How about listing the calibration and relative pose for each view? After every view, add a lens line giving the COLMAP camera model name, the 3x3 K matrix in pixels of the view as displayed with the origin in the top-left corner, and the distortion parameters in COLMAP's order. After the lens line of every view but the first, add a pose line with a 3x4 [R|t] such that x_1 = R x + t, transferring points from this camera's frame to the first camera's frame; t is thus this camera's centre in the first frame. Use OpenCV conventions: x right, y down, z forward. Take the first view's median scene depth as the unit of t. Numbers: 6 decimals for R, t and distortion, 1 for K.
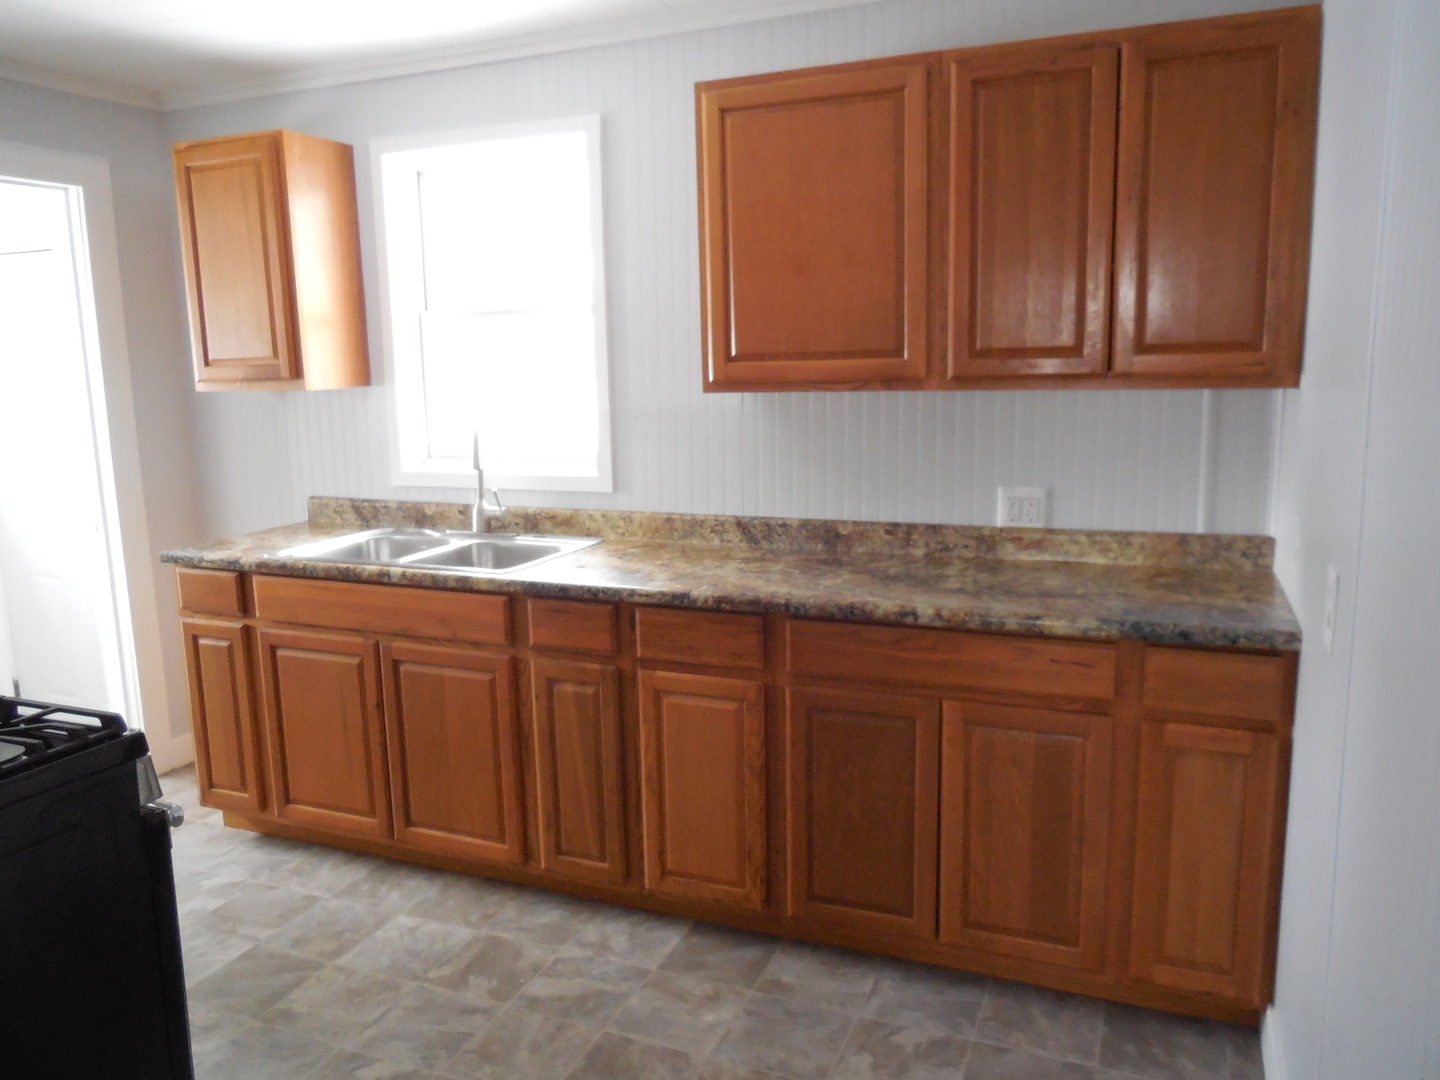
lens RADIAL K [[1075.8, 0, 720.0], [0, 1075.8, 540.0], [0, 0, 1]] dist [-0.012068, -0.001676]
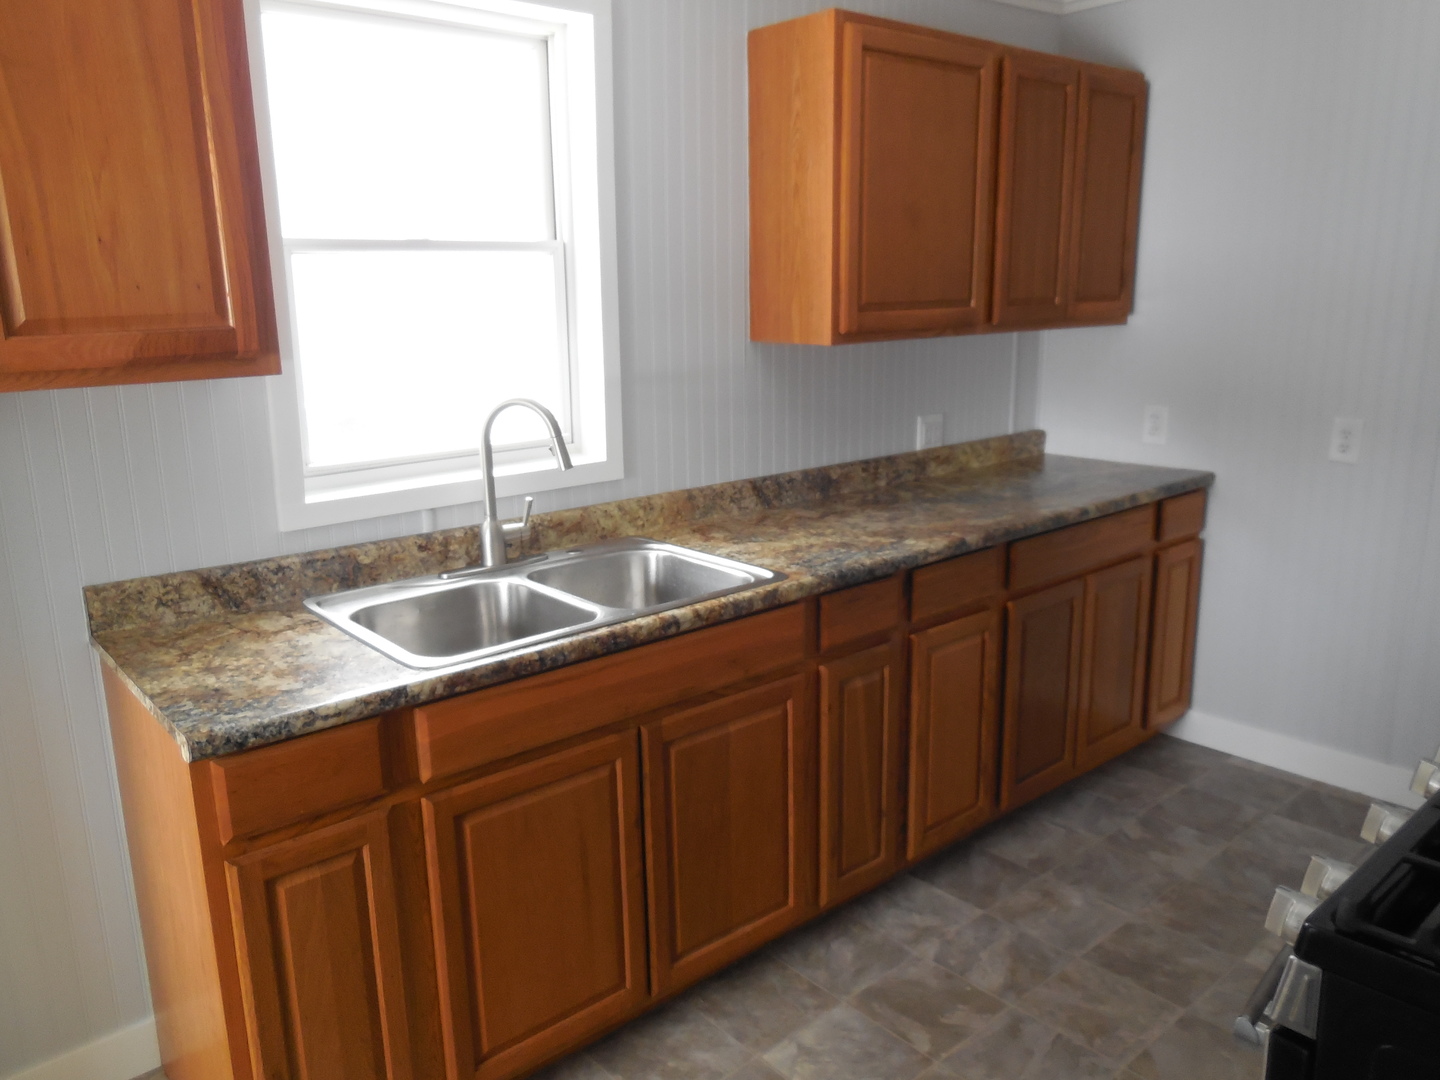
lens RADIAL K [[1075.8, 0, 720.0], [0, 1075.8, 540.0], [0, 0, 1]] dist [-0.012068, -0.001676]
pose [[0.445058, -0.190265, 0.875056, -0.910190], [0.160065, 0.978334, 0.131310, -0.108258], [-0.881080, 0.081625, 0.465870, 0.655682]]
